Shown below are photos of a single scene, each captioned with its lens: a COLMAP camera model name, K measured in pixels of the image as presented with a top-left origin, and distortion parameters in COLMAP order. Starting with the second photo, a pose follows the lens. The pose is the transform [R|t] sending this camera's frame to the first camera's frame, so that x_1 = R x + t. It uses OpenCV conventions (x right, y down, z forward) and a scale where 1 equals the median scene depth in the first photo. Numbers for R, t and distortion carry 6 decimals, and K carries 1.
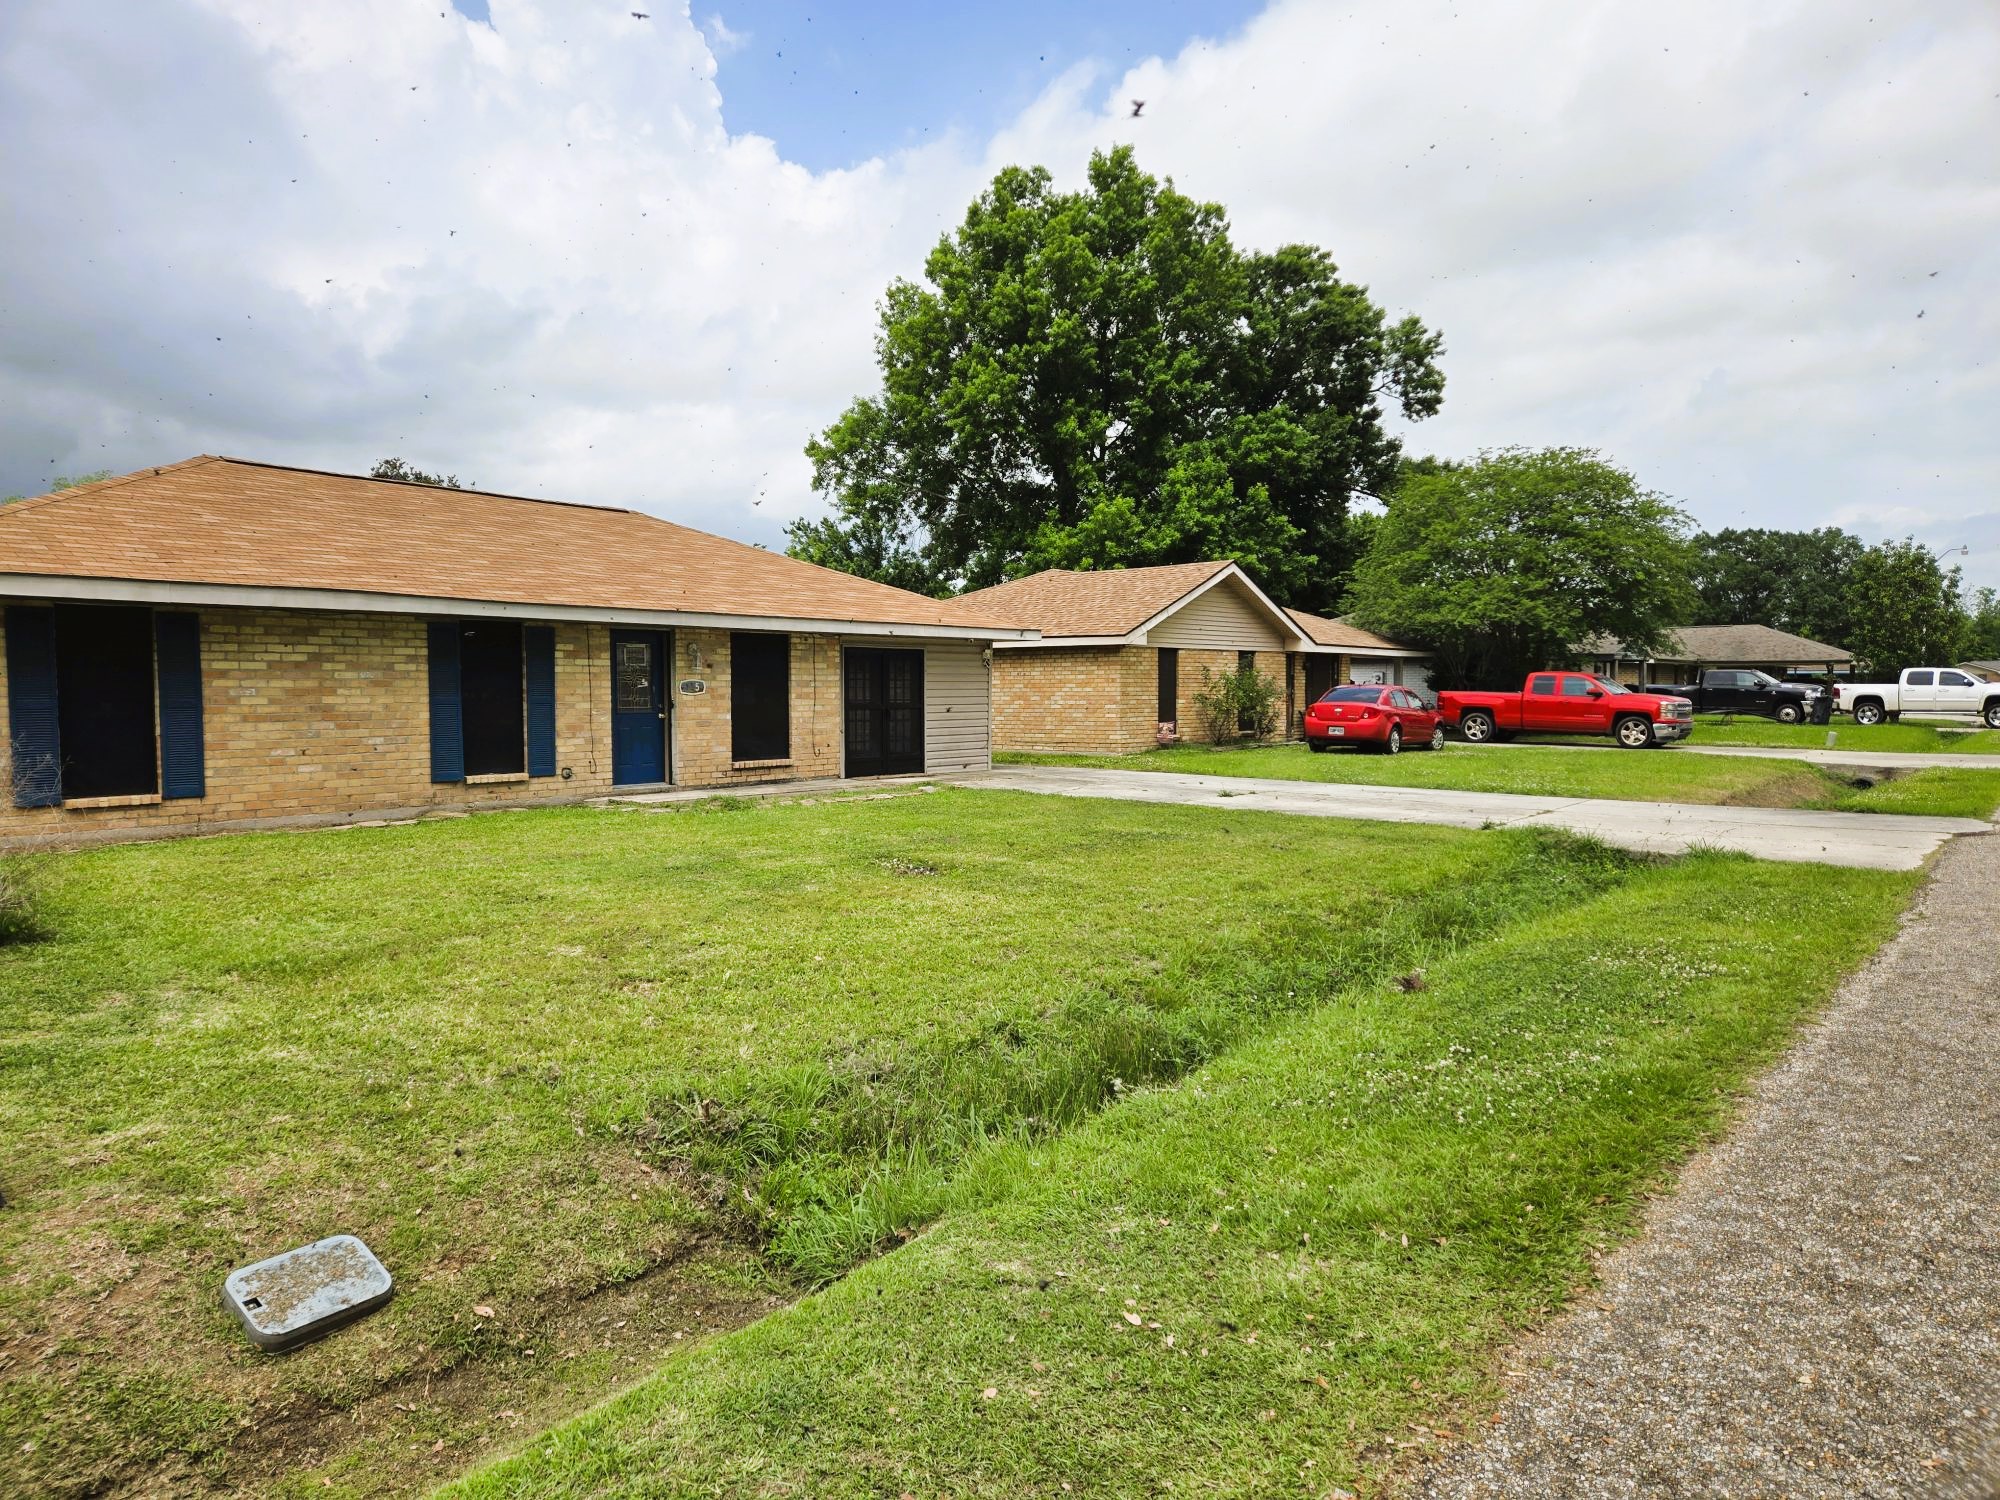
lens RADIAL K [[1284.3, 0, 967.2], [0, 1284.3, 749.9], [0, 0, 1]] dist [0.001507, -0.017847]
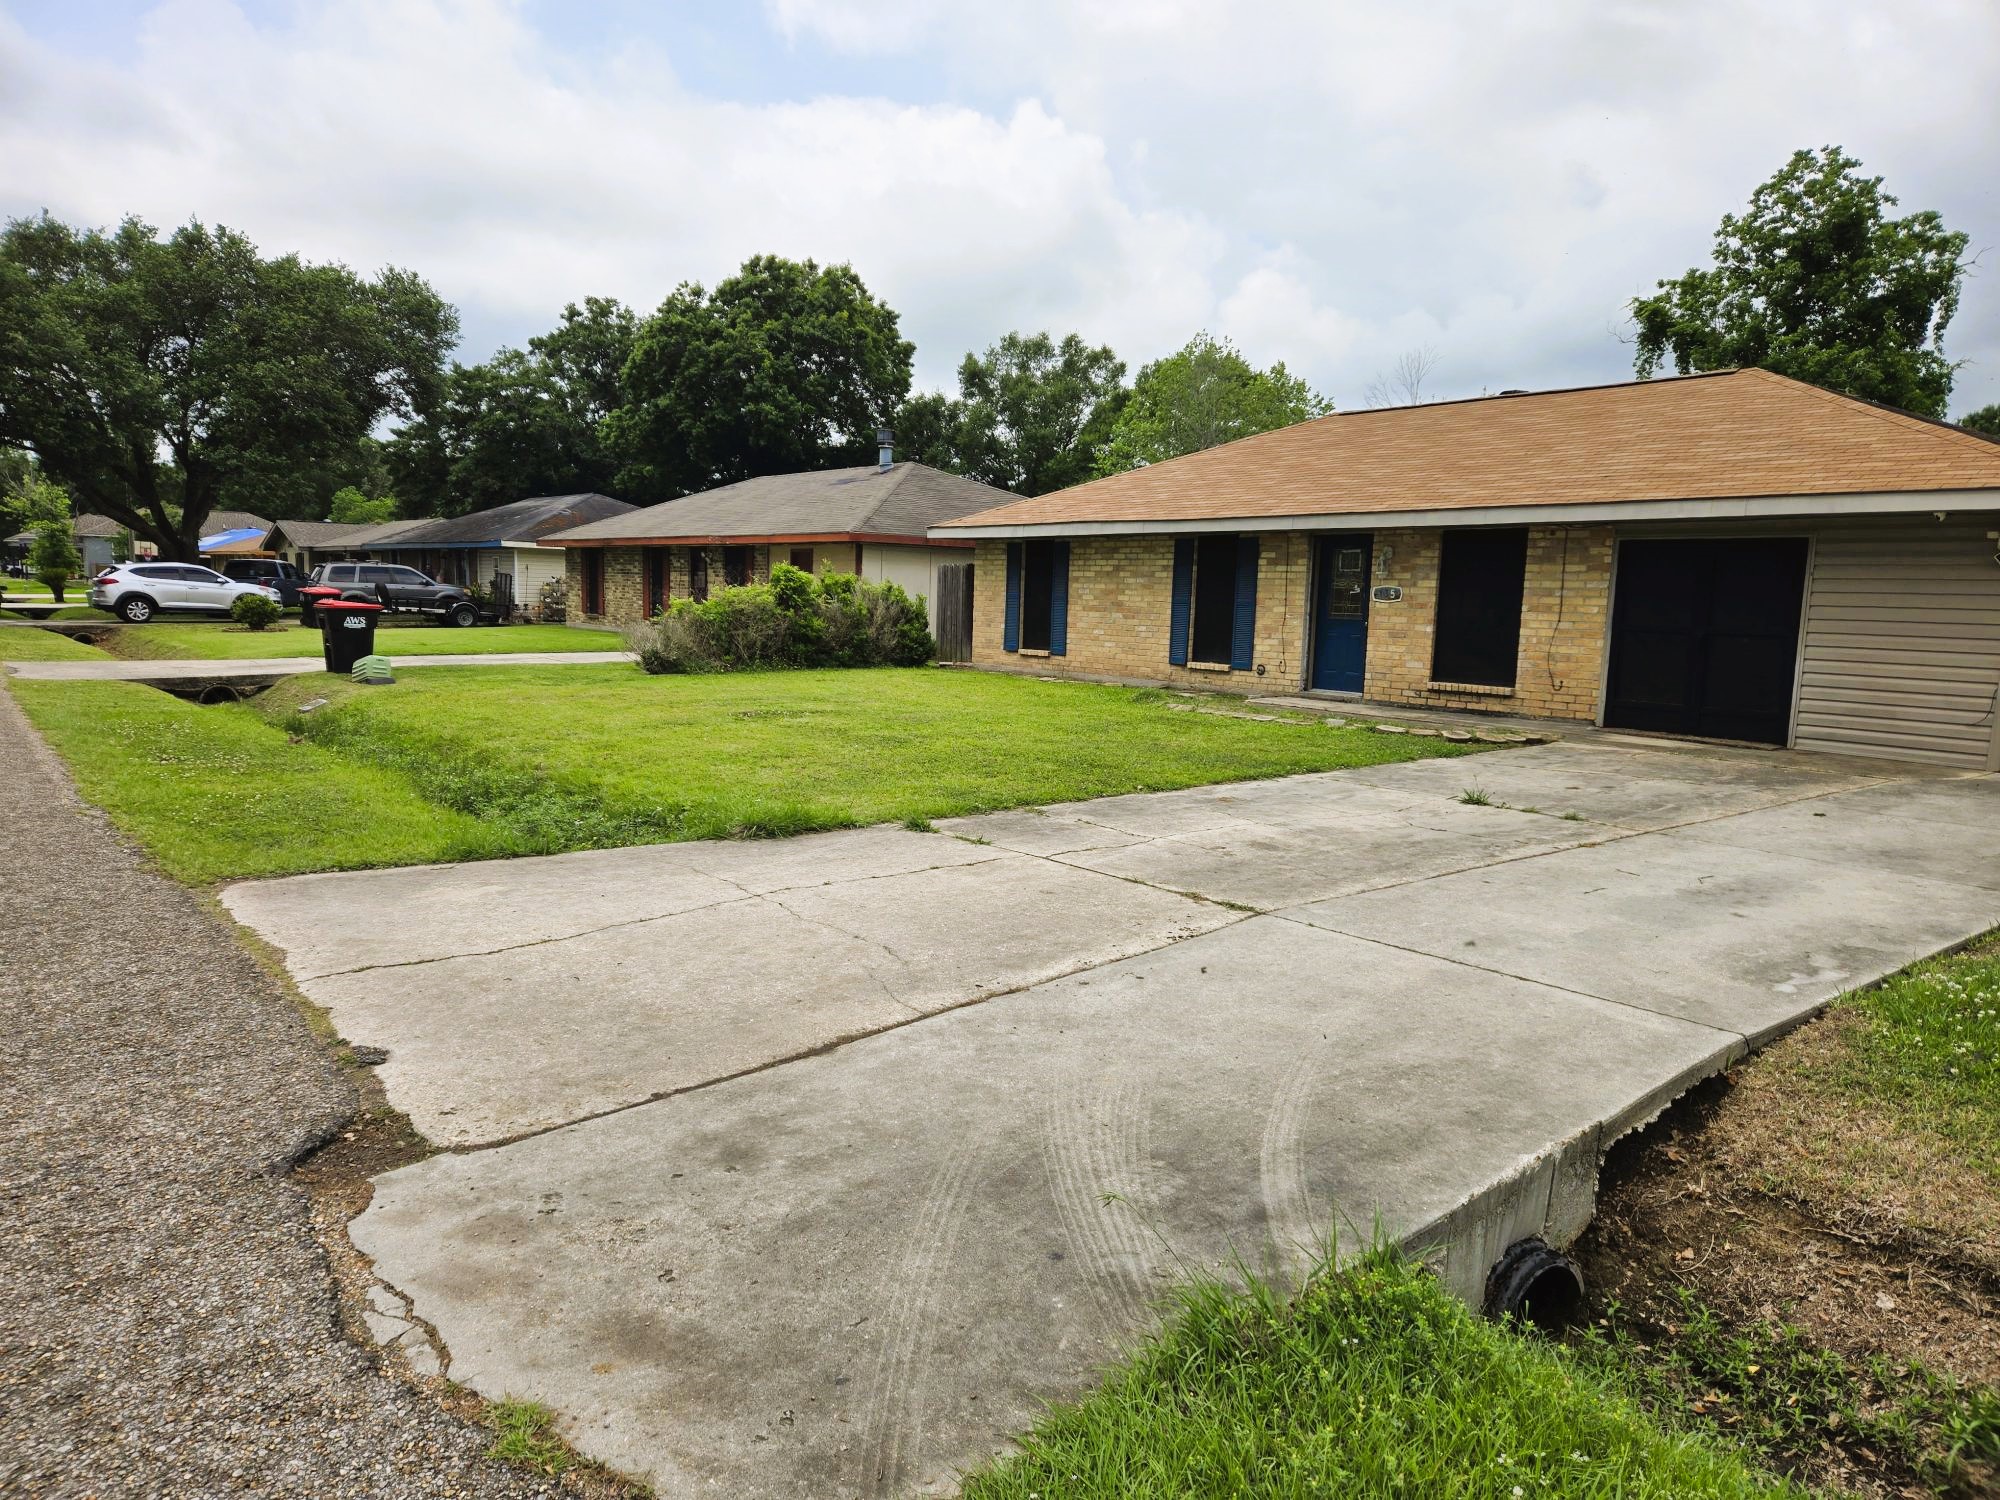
lens RADIAL K [[1284.3, 0, 967.2], [0, 1284.3, 749.9], [0, 0, 1]] dist [0.001507, -0.017847]
pose [[-0.215410, 0.115792, -0.969634, 0.830740], [-0.070788, 0.988481, 0.133768, -0.044062], [0.973955, 0.097453, -0.204732, 0.992464]]
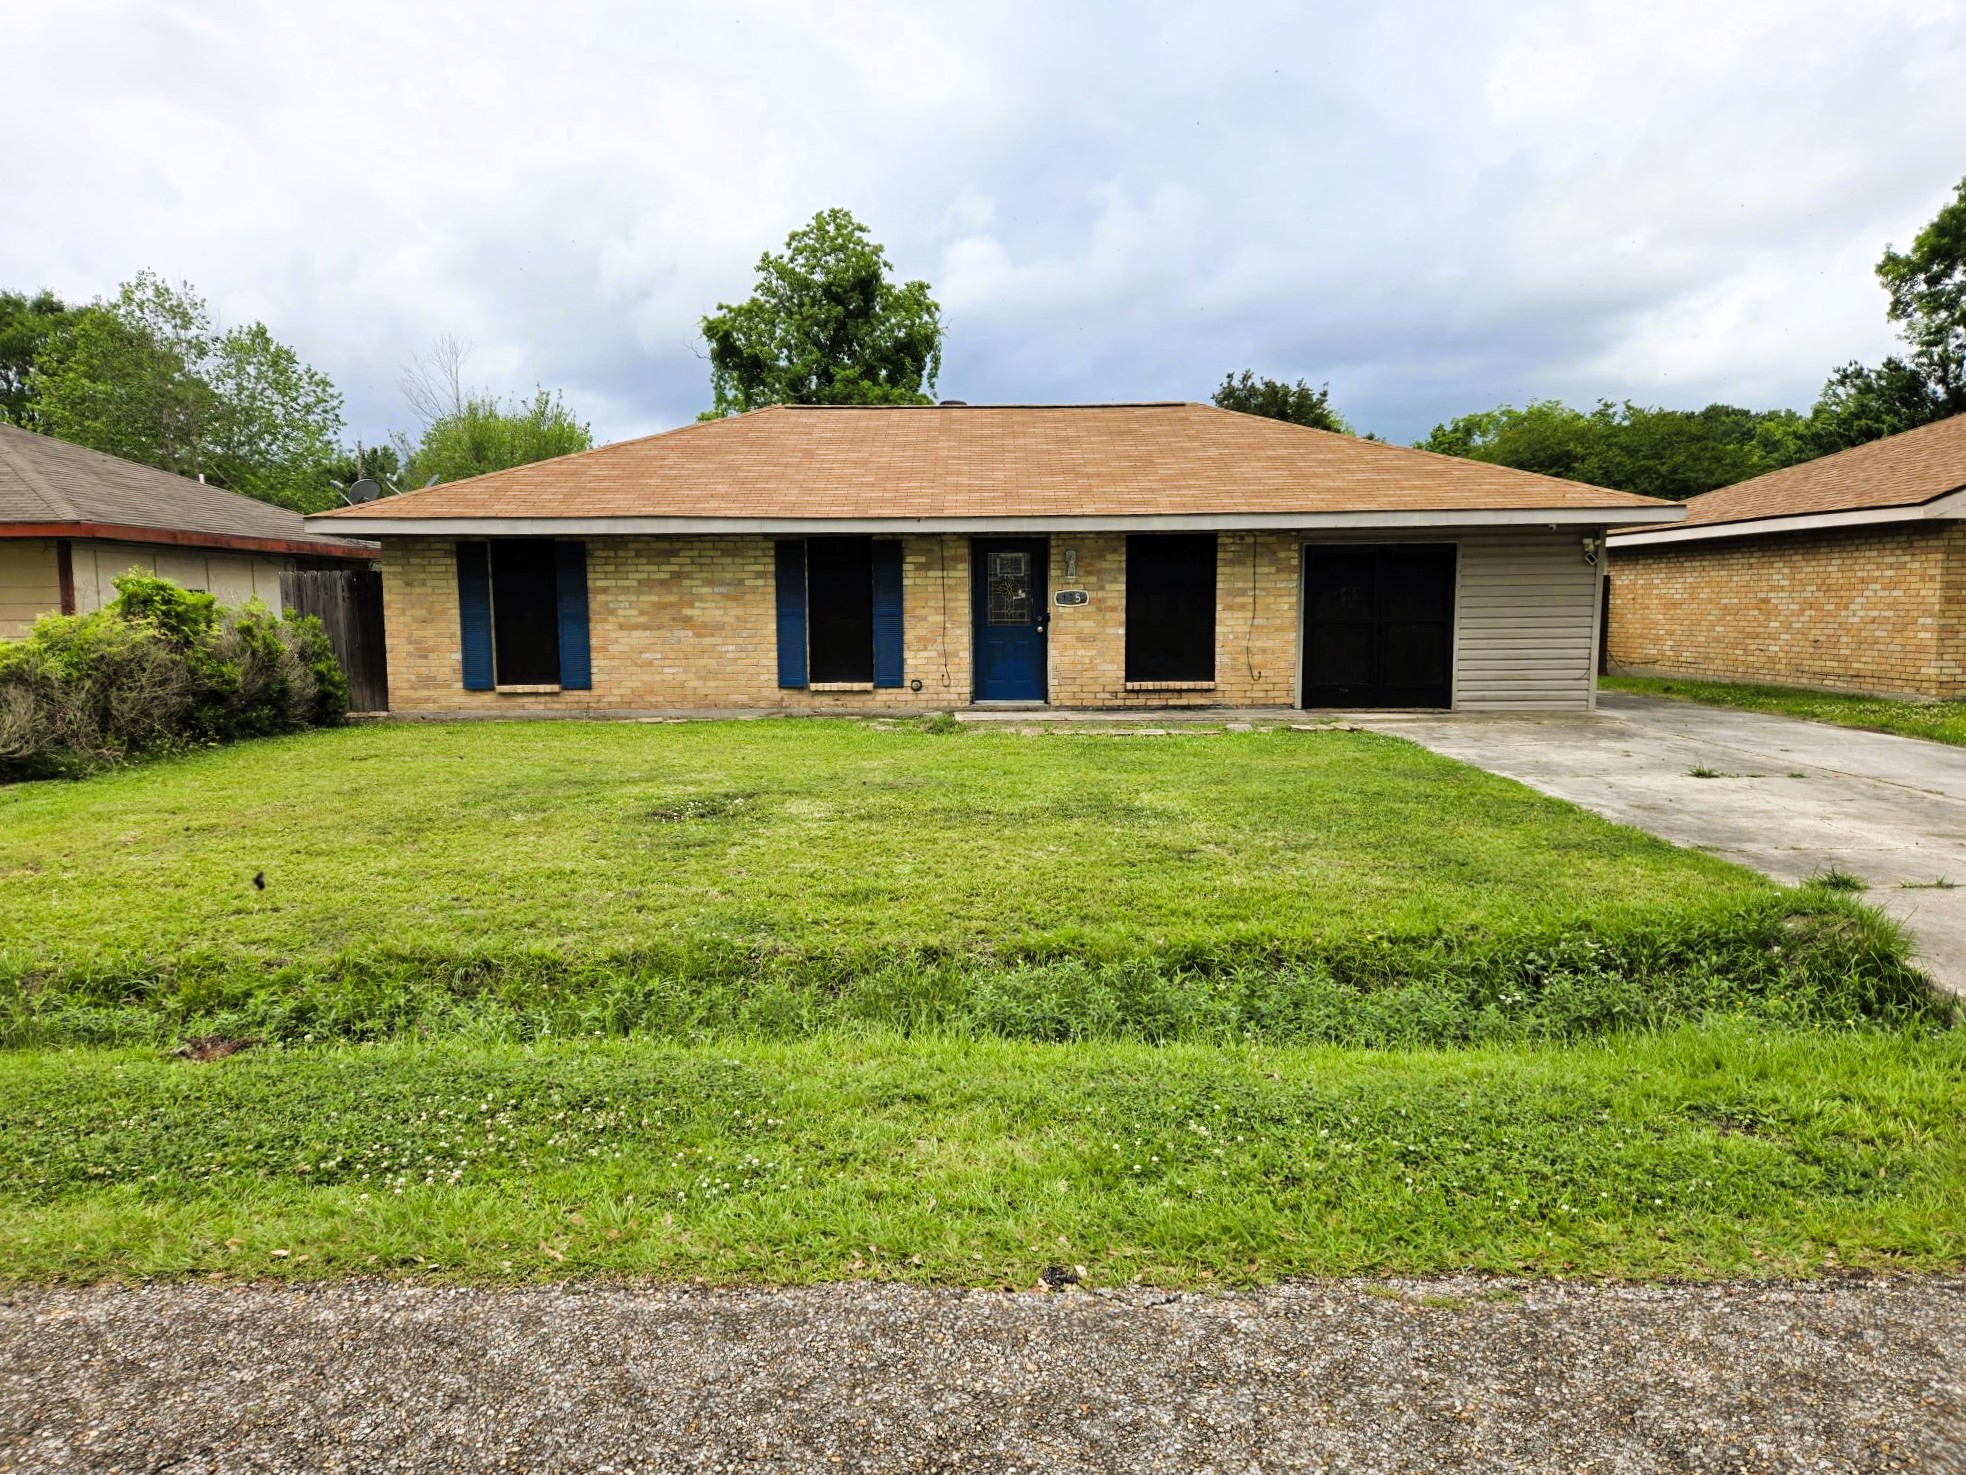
lens RADIAL K [[1280.5, 0, 983.0], [0, 1280.5, 737.5], [0, 0, 1]] dist [0.046483, -0.002294]
pose [[0.628151, 0.074575, -0.774509, 0.504969], [-0.030678, 0.996996, 0.071116, -0.014204], [0.777486, -0.020911, 0.628552, 0.410821]]
